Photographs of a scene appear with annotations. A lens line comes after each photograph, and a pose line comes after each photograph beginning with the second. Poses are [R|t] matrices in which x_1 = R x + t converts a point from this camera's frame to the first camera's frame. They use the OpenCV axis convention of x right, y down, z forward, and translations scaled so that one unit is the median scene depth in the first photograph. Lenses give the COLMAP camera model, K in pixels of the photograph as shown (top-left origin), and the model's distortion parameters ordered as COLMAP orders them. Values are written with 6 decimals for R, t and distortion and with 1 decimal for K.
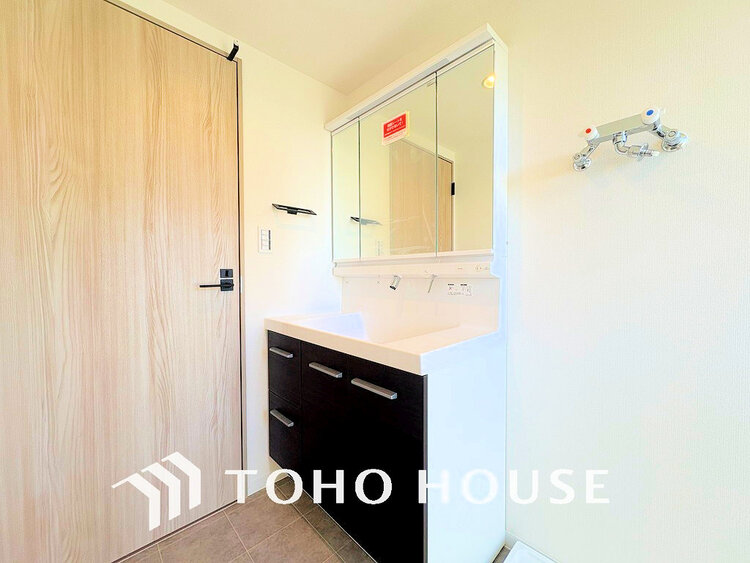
lens RADIAL K [[297.1, 0, 375.0], [0, 297.1, 281.5], [0, 0, 1]] dist [0.000106, 0.000340]
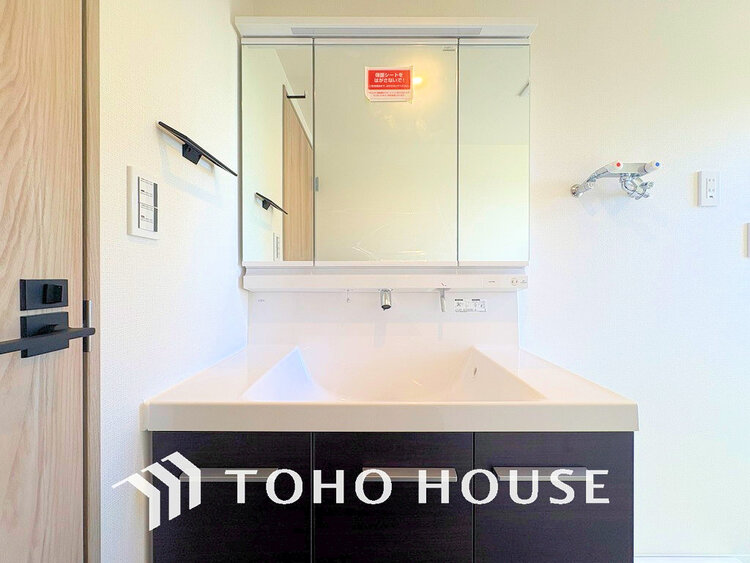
lens RADIAL K [[302.9, 0, 375.0], [0, 302.9, 281.5], [0, 0, 1]] dist [0.006319, 0.000136]
pose [[0.688930, 0.000457, 0.724828, -0.498974], [0.017010, 0.999714, -0.016798, -0.029793], [-0.724628, 0.023902, 0.688725, 0.551225]]
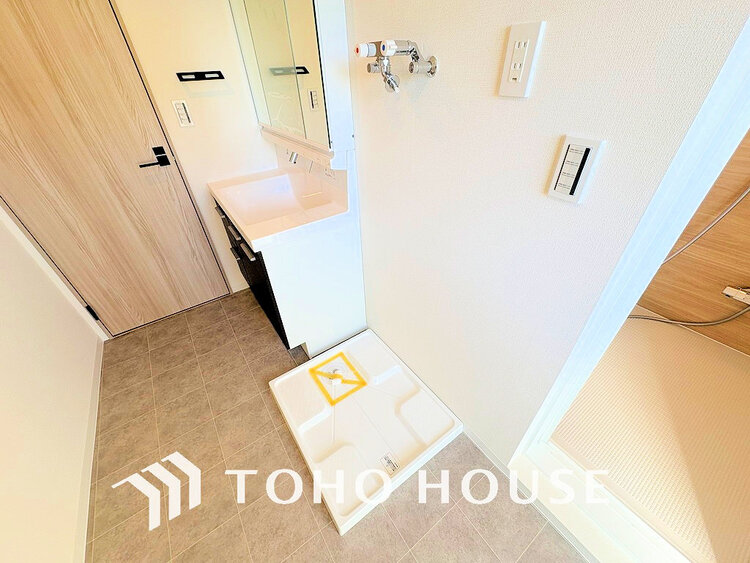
lens RADIAL K [[297.1, 0, 375.0], [0, 297.1, 281.5], [0, 0, 1]] dist [0.000106, 0.000340]
pose [[0.986979, 0.071605, -0.144033, 0.623169], [0.024725, 0.817269, 0.575725, -0.278376], [0.158939, -0.571790, 0.804857, -0.178239]]
